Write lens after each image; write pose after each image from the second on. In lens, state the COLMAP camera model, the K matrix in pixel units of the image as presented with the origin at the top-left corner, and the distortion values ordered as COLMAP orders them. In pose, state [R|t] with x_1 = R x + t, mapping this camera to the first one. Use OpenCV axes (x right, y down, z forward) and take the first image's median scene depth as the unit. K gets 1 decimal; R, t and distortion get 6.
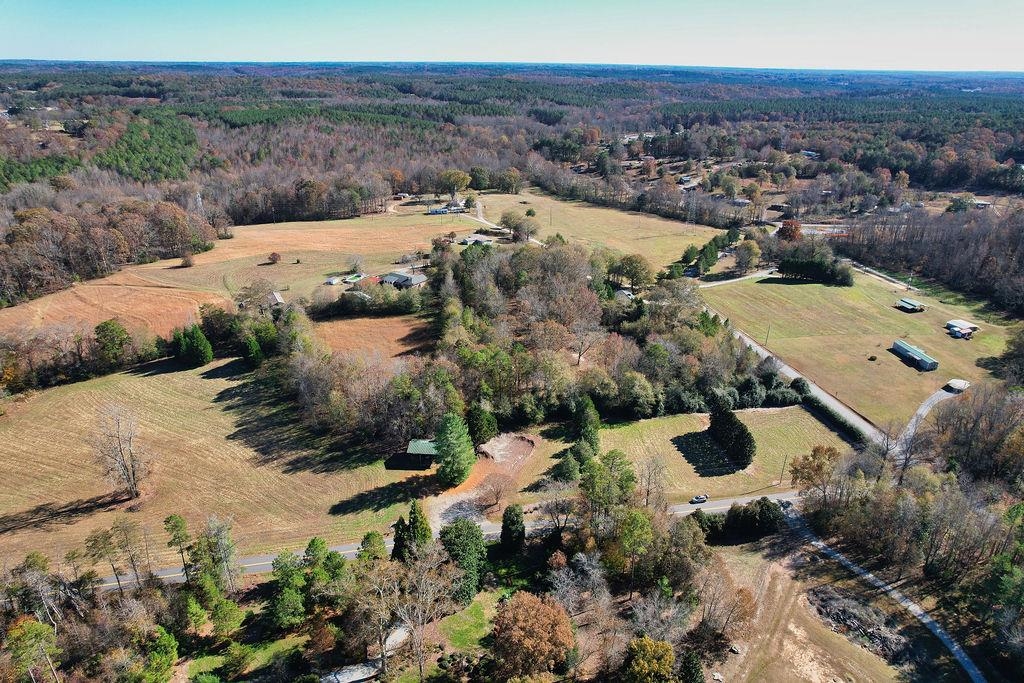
lens RADIAL K [[655.1, 0, 515.1], [0, 655.1, 342.2], [0, 0, 1]] dist [-0.067808, 0.051814]
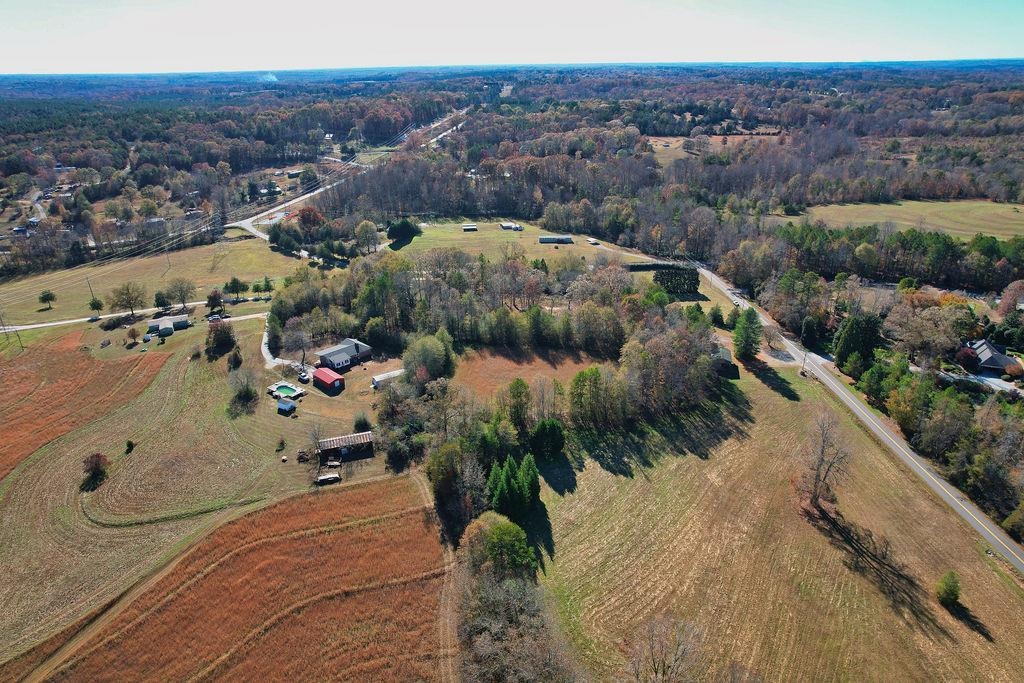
lens RADIAL K [[655.1, 0, 514.2], [0, 655.1, 342.6], [0, 0, 1]] dist [-0.067808, 0.051814]
pose [[0.168288, -0.407237, 0.897685, -0.783670], [0.409821, 0.857142, 0.312016, -0.251651], [-0.896508, 0.315381, 0.311141, 0.551604]]
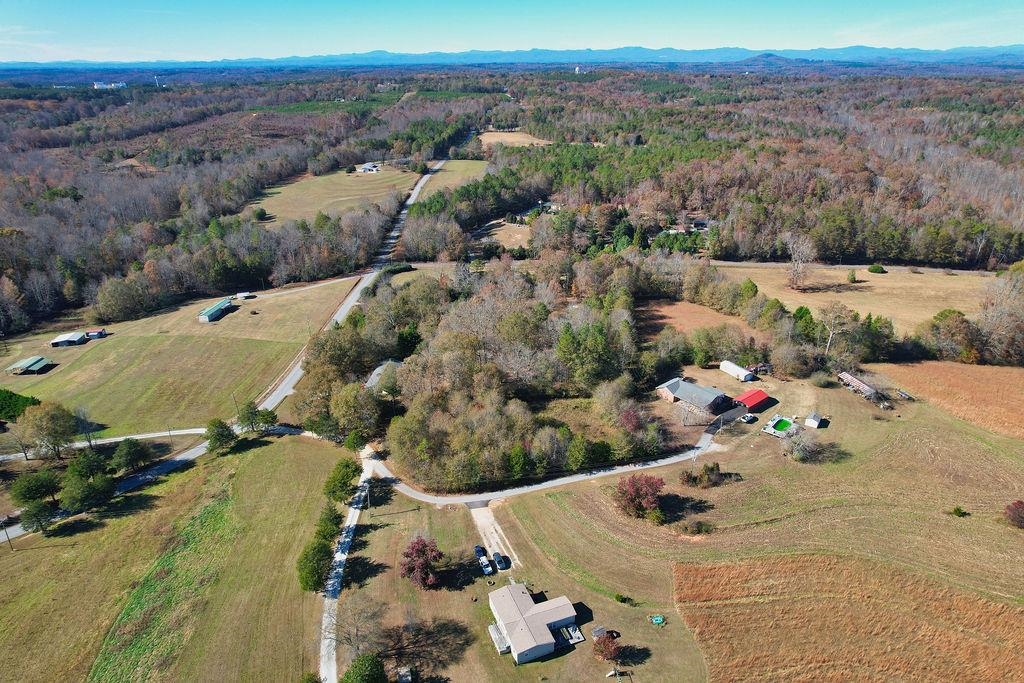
lens RADIAL K [[655.1, 0, 513.1], [0, 655.1, 342.8], [0, 0, 1]] dist [-0.067808, 0.051814]
pose [[-0.967042, -0.111843, 0.228737, -0.136005], [0.092612, 0.682318, 0.725166, -0.600503], [-0.237177, 0.722450, -0.649472, 1.371651]]
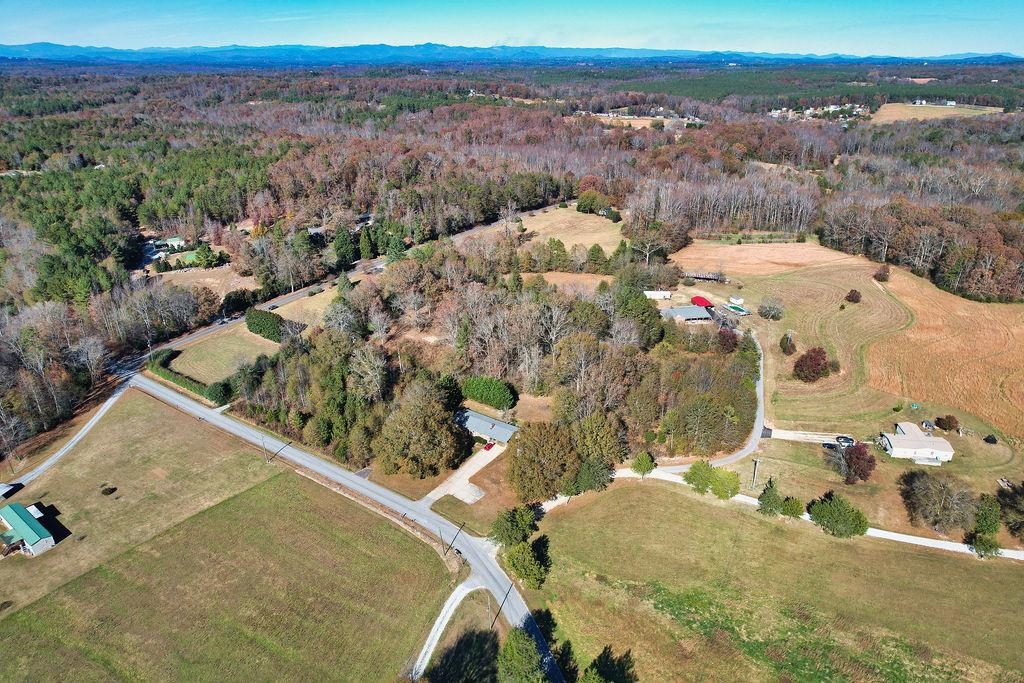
lens RADIAL K [[655.1, 0, 512.5], [0, 655.1, 345.4], [0, 0, 1]] dist [-0.067808, 0.051814]
pose [[-0.706588, 0.275103, -0.651960, 0.530502], [-0.292432, 0.725458, 0.623052, -0.509822], [0.644373, 0.630895, -0.432151, 1.194358]]
